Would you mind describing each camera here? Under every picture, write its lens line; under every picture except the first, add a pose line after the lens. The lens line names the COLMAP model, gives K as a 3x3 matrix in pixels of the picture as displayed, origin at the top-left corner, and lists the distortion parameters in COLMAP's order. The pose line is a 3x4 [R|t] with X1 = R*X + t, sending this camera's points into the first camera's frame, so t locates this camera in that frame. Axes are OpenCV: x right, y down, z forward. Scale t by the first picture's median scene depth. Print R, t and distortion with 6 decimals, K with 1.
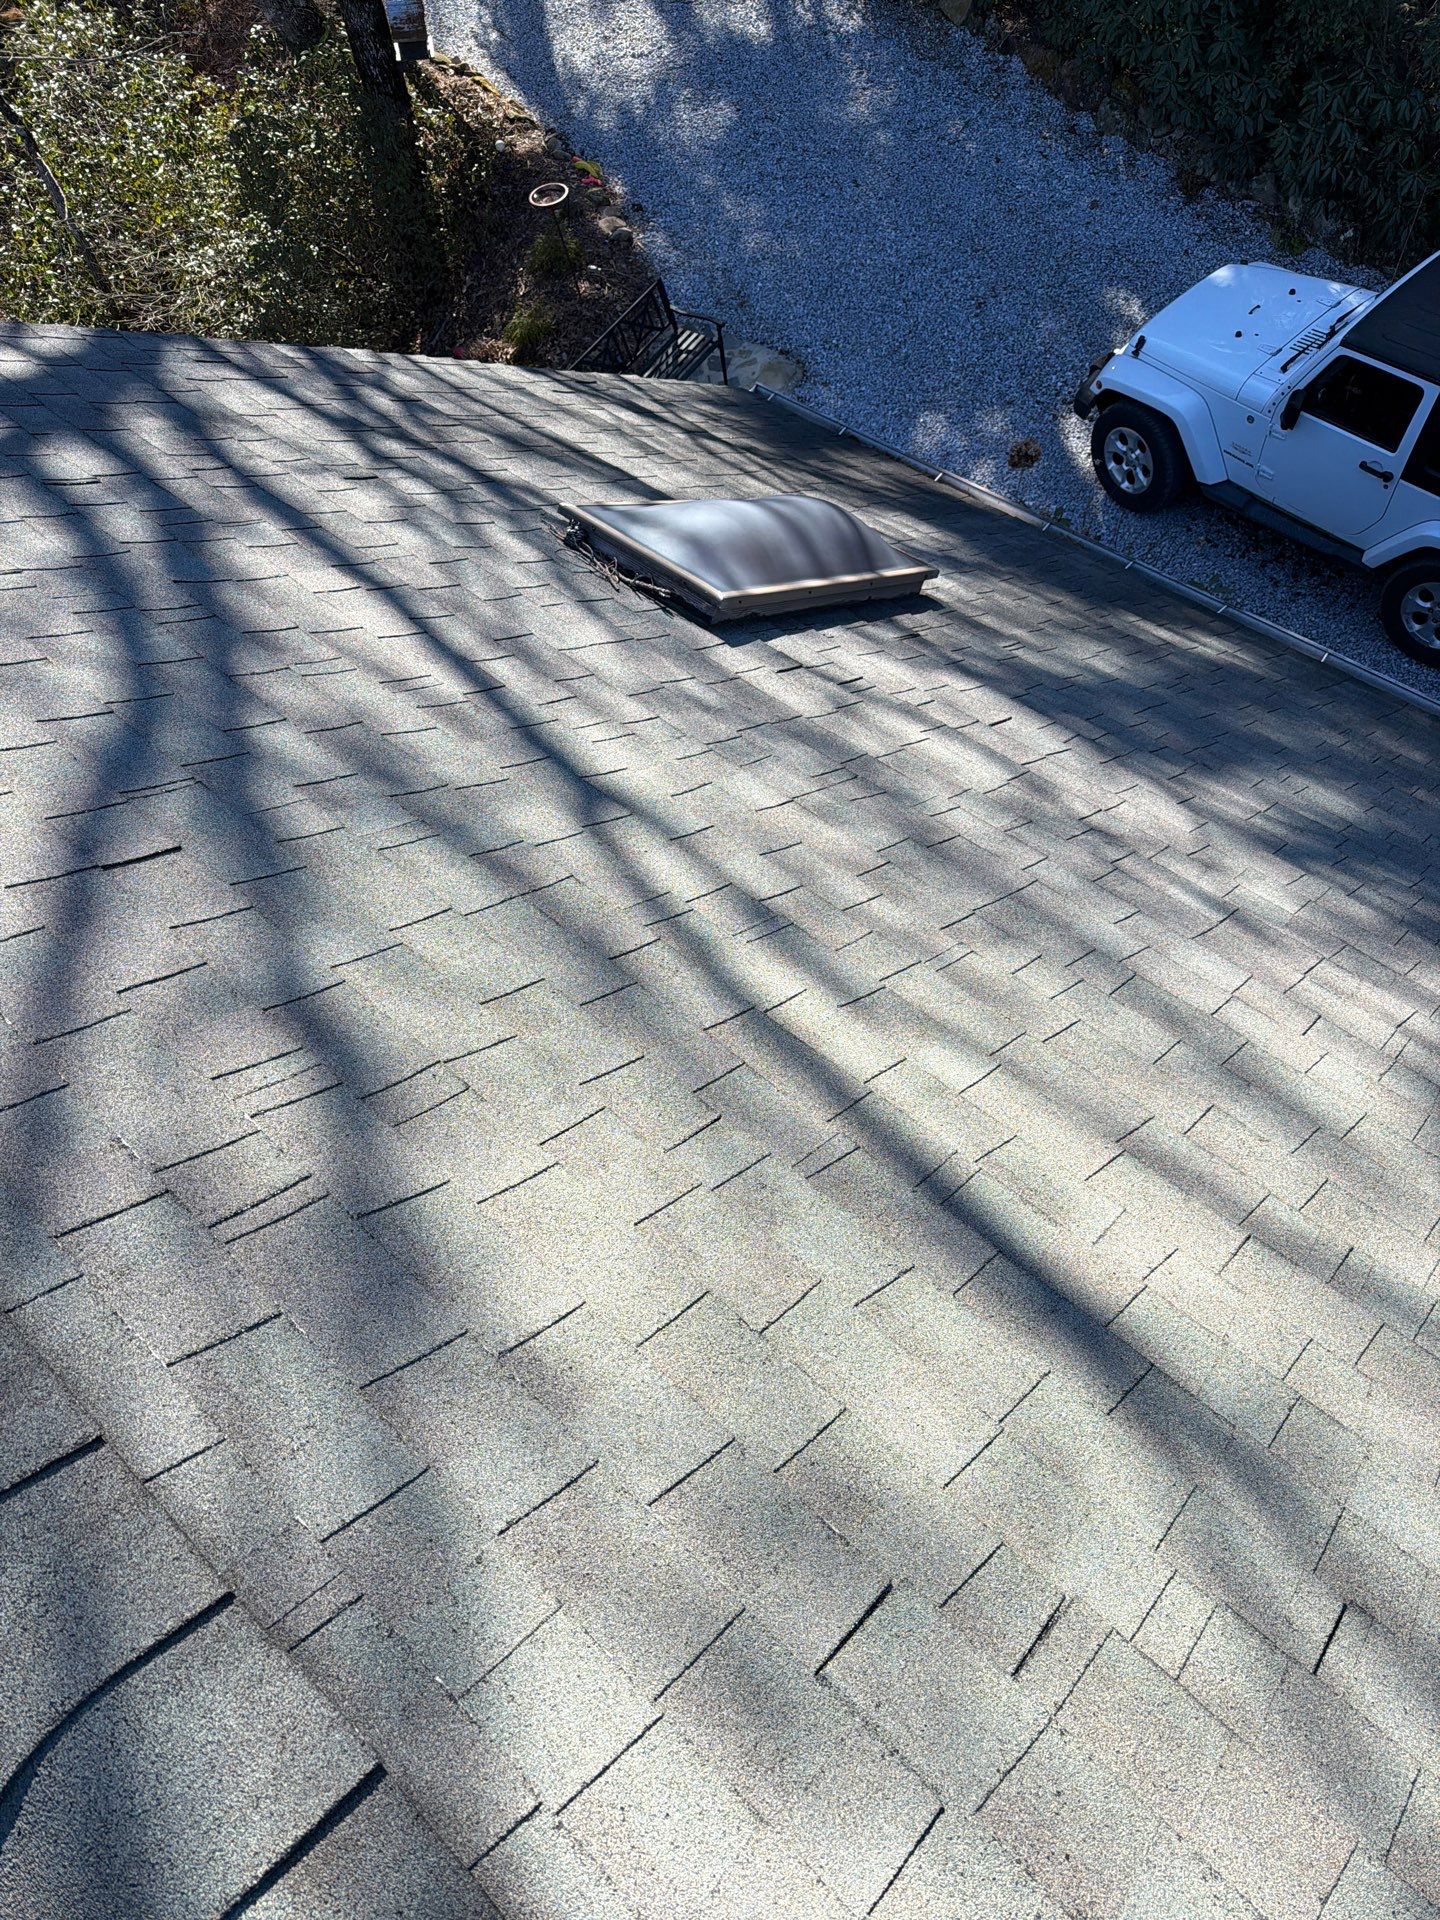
lens RADIAL K [[1302.9, 0, 719.2], [0, 1302.9, 955.4], [0, 0, 1]] dist [0.041370, -0.051901]
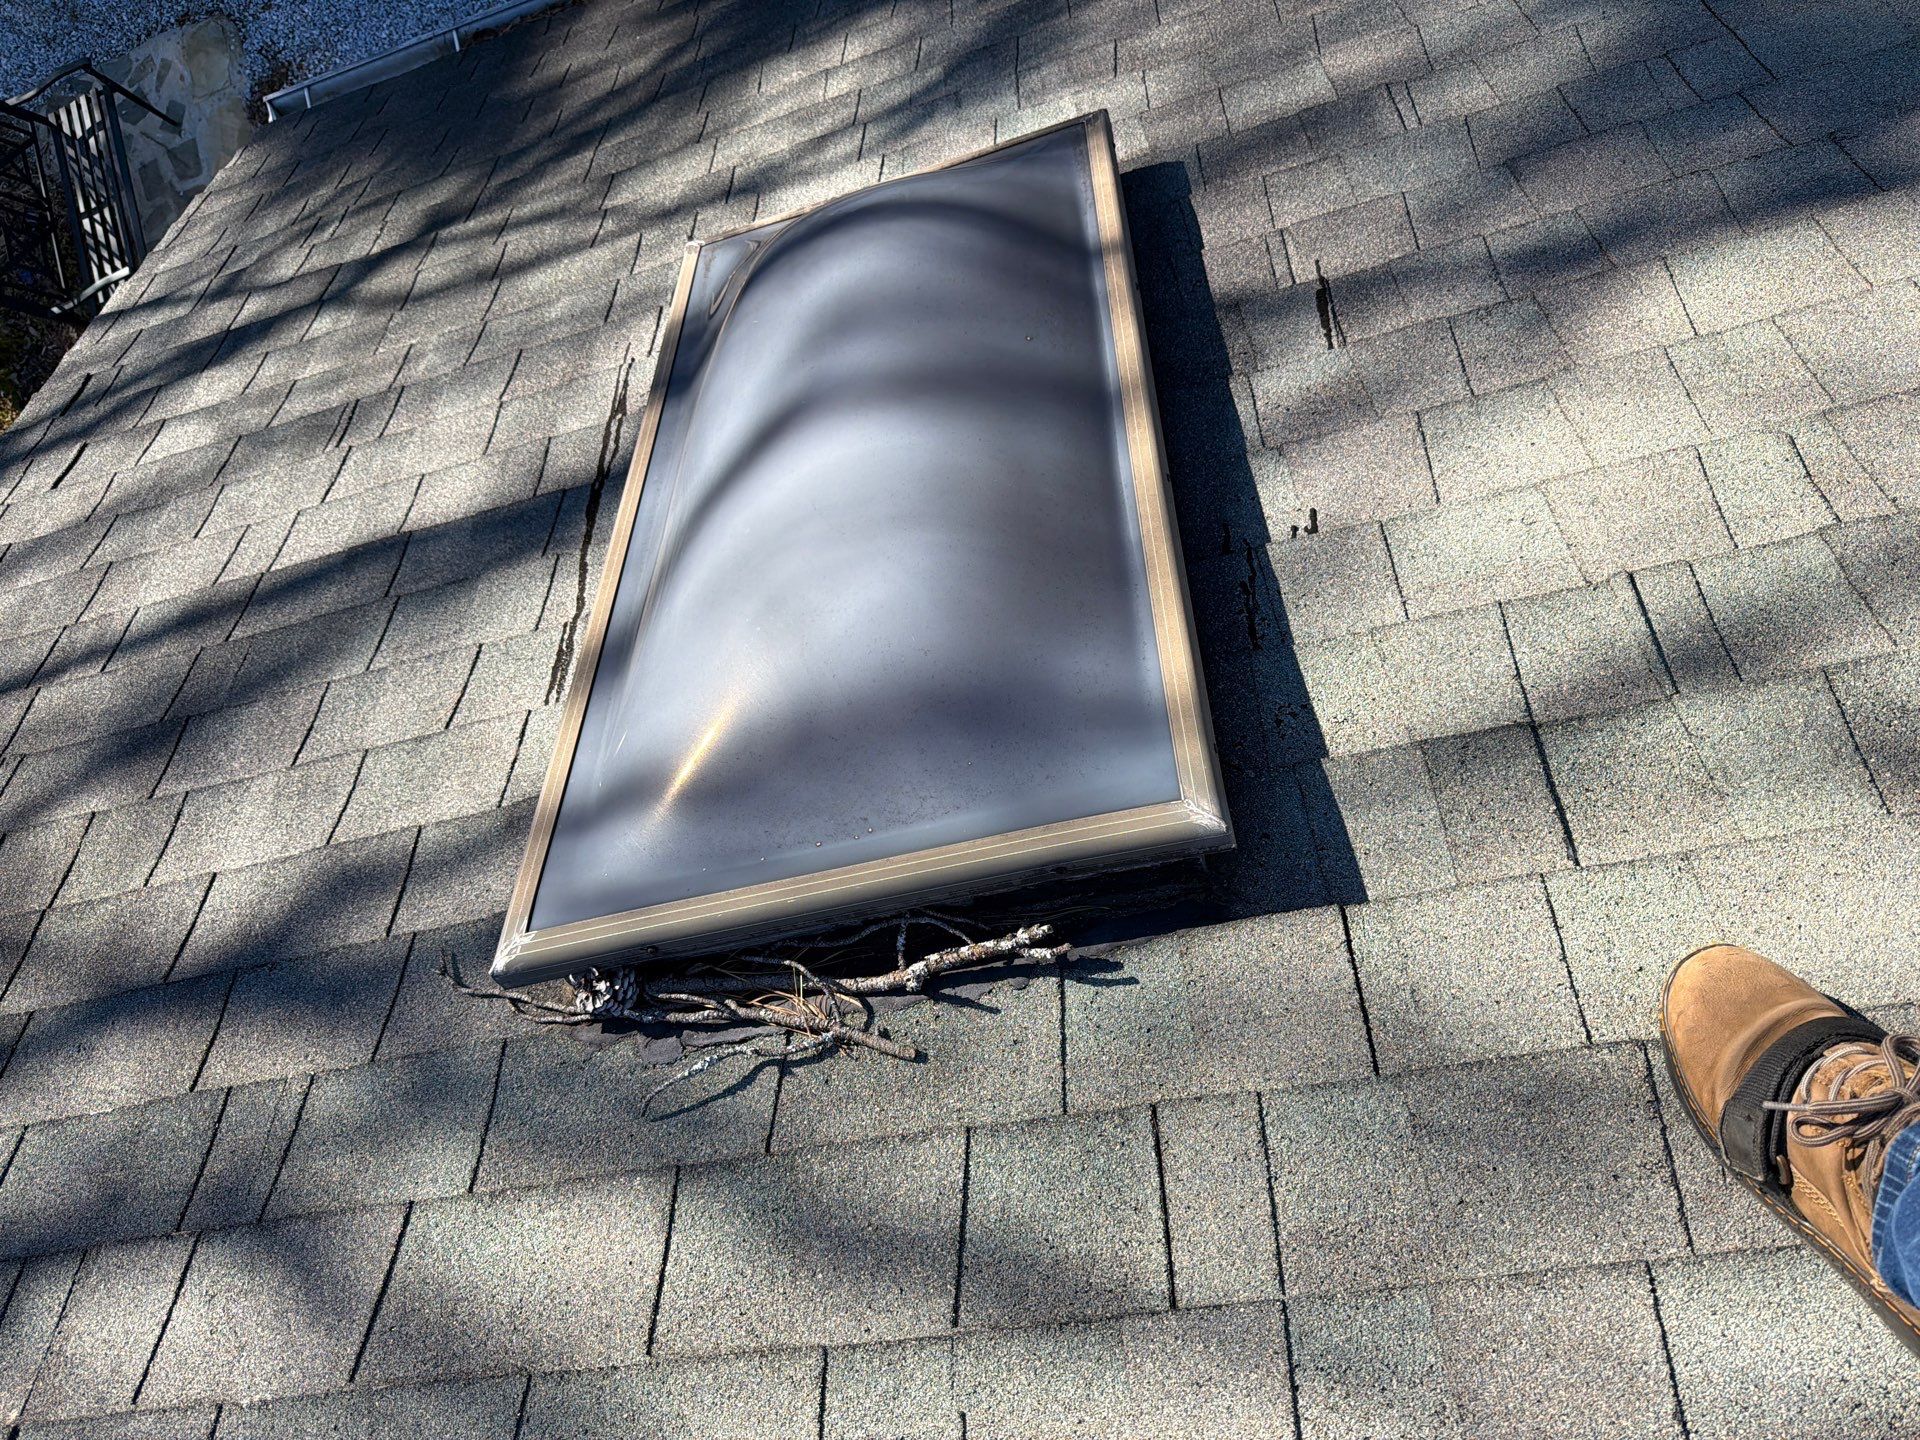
lens RADIAL K [[1354.0, 0, 956.5], [0, 1354.0, 722.0], [0, 0, 1]] dist [0.032712, -0.035859]
pose [[0.622442, -0.781908, 0.034445, -0.017778], [0.754474, 0.611145, 0.239311, -0.256912], [-0.208170, -0.122969, 0.970332, 0.475097]]
